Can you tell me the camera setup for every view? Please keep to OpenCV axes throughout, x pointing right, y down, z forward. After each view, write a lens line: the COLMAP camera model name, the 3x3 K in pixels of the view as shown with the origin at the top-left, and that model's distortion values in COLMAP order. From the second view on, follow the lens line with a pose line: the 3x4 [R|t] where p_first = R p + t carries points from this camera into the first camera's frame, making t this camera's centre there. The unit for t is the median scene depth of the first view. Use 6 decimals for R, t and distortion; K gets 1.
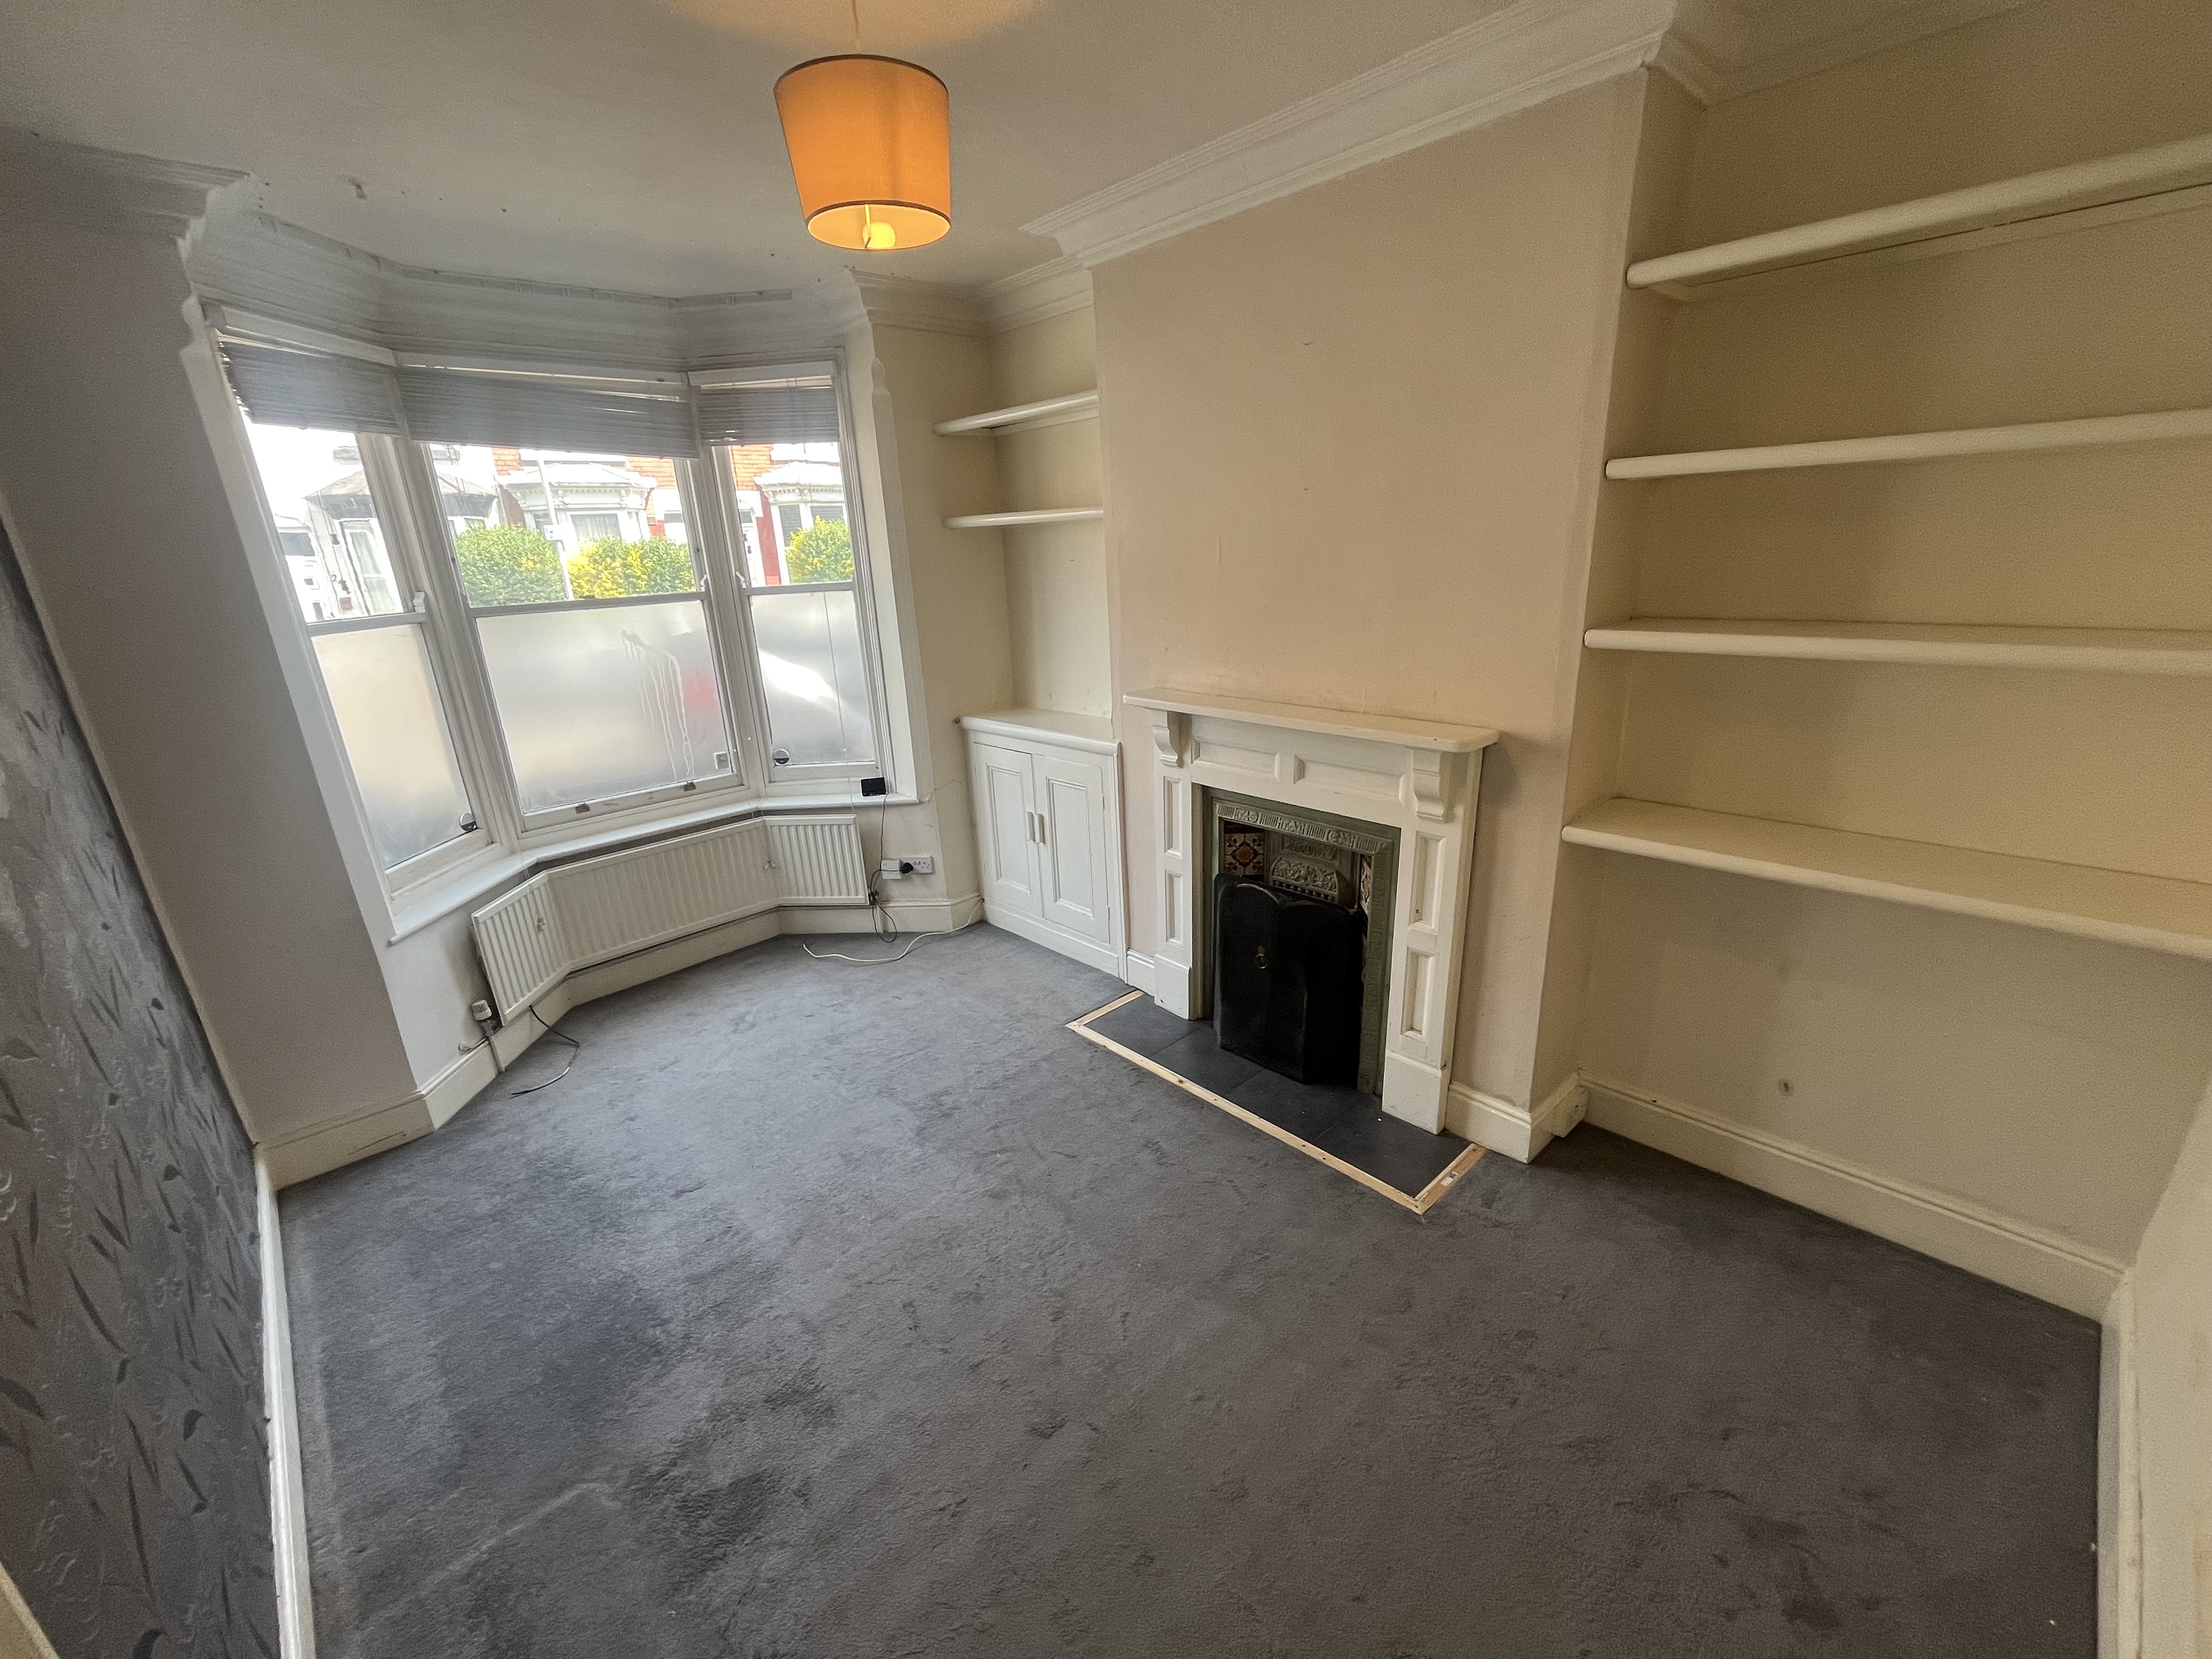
lens RADIAL K [[901.6, 0, 1101.2], [0, 901.6, 833.5], [0, 0, 1]] dist [-0.001253, 0.000482]
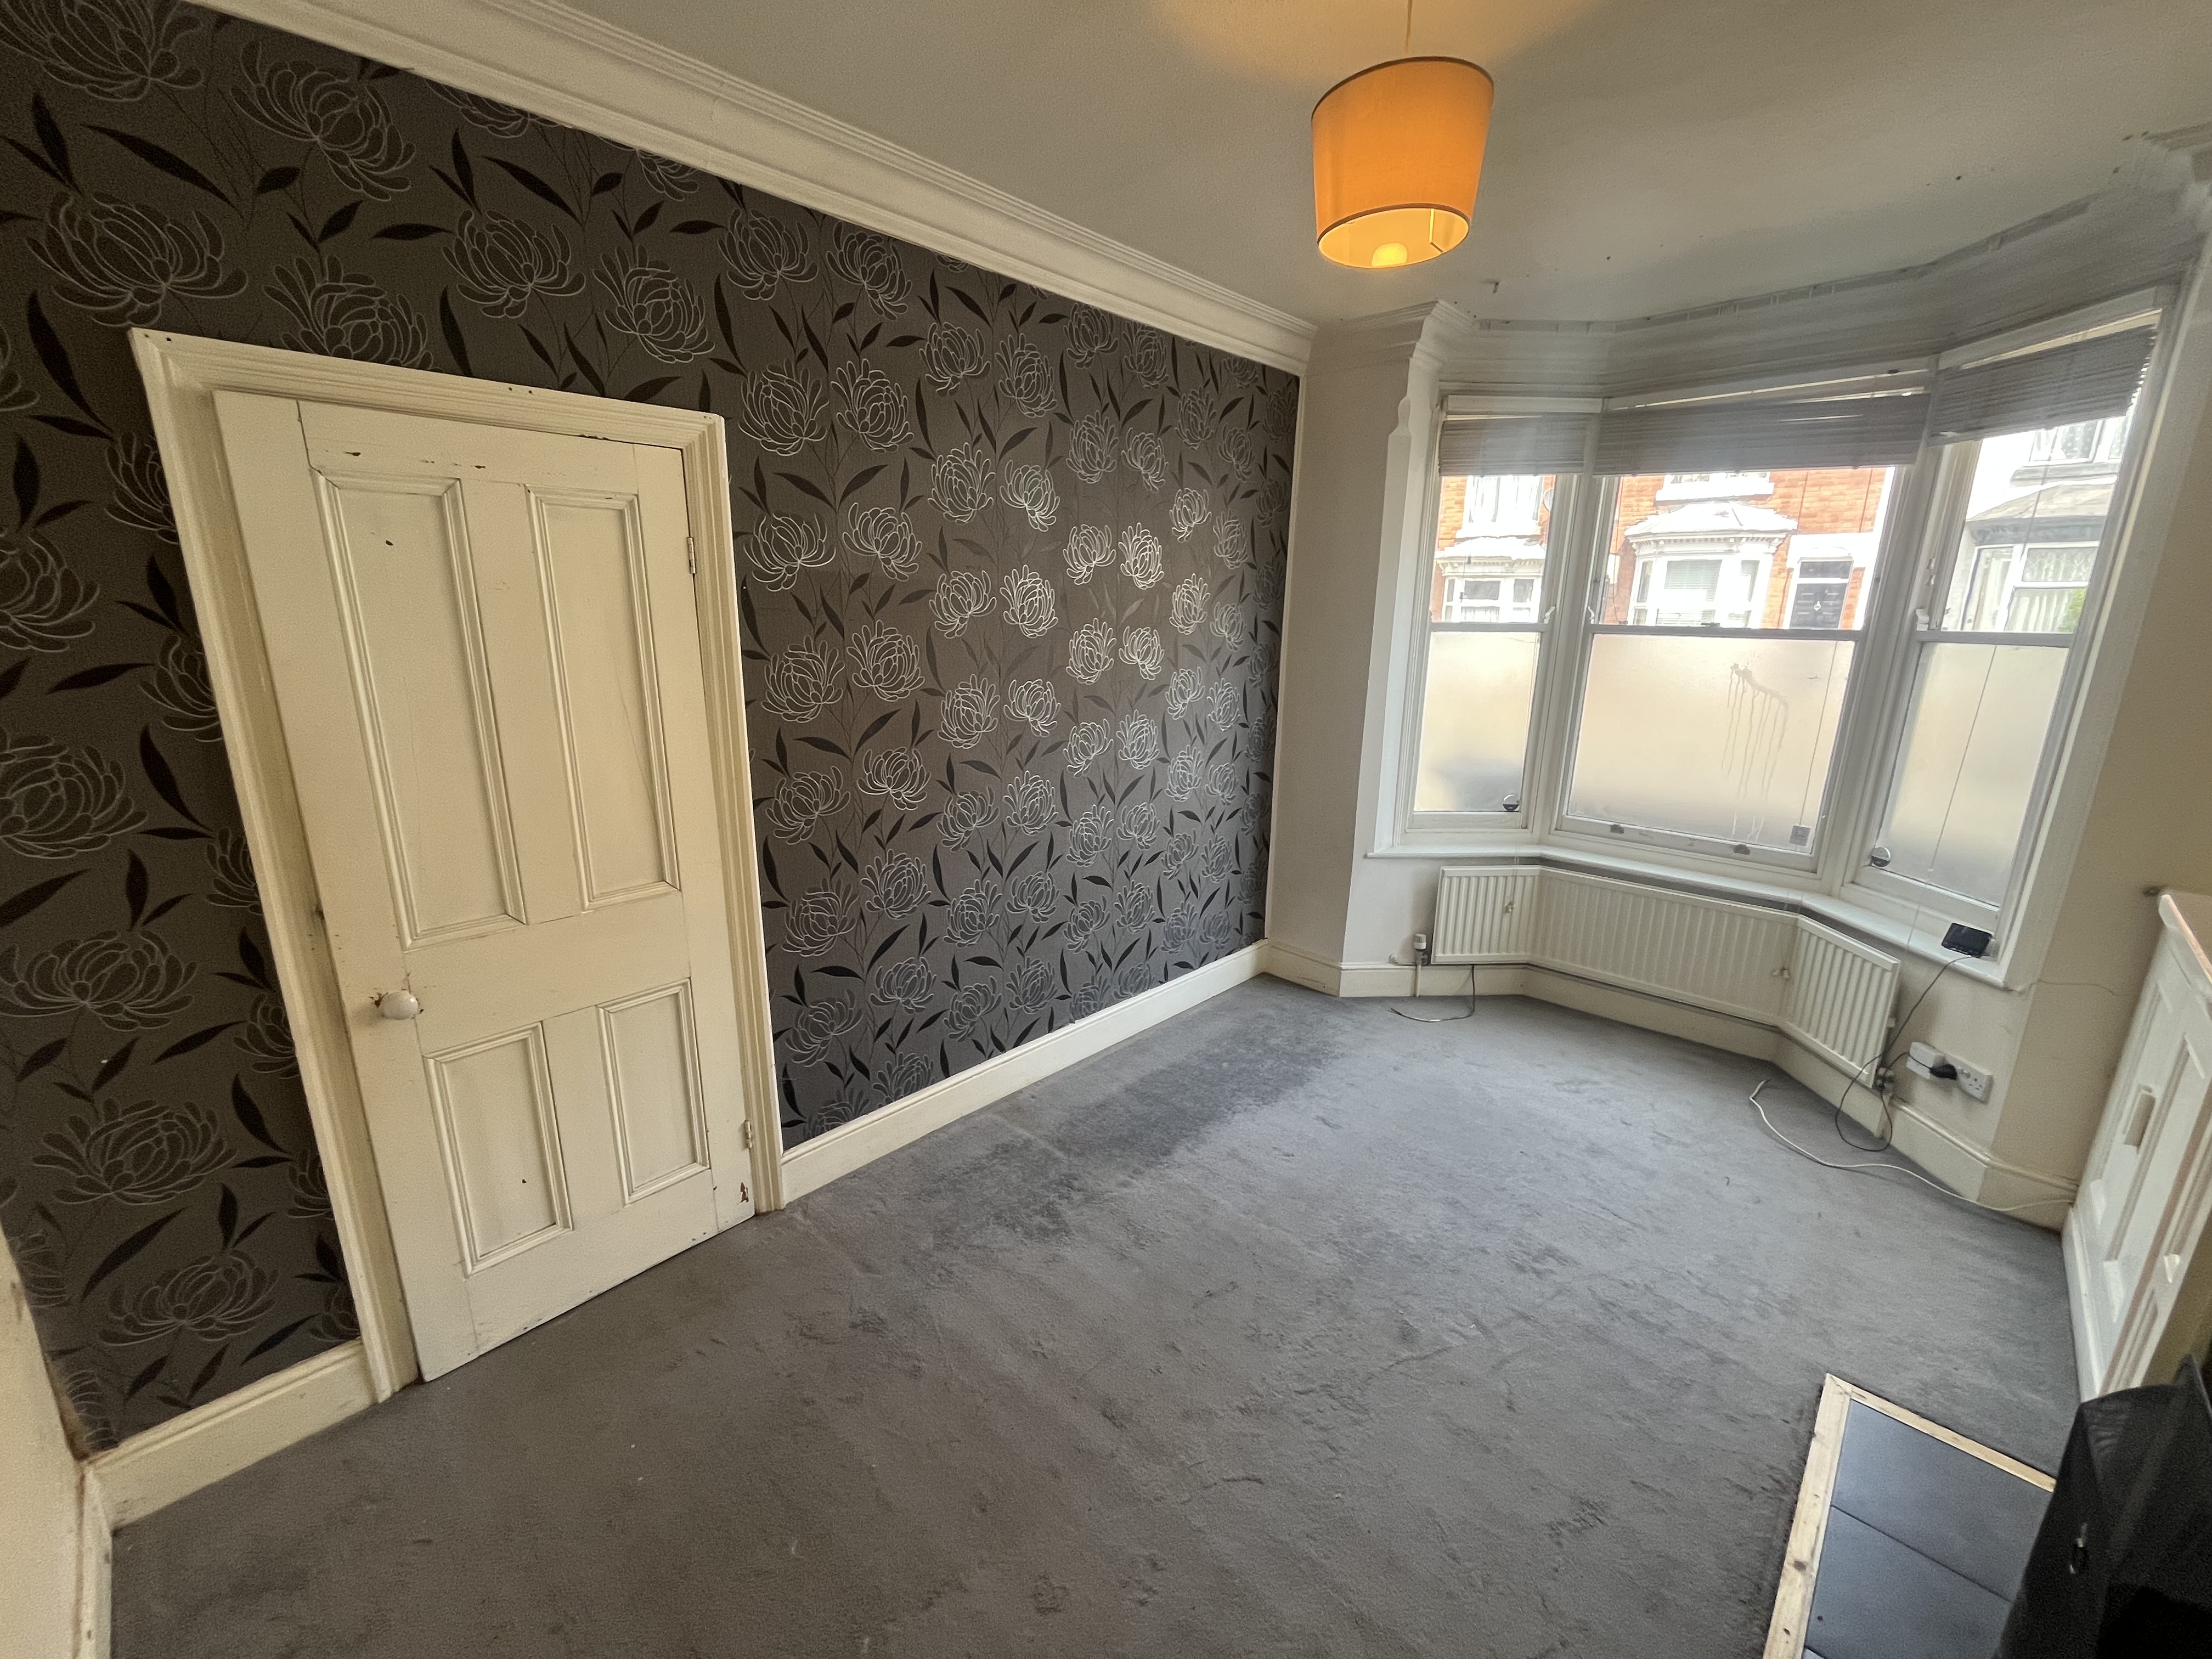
lens RADIAL K [[901.6, 0, 1101.2], [0, 901.6, 833.5], [0, 0, 1]] dist [-0.001253, 0.000482]
pose [[0.053393, 0.292947, -0.954637, 0.355751], [-0.322020, 0.909979, 0.261232, -0.101206], [0.945226, 0.293464, 0.142921, 0.316083]]
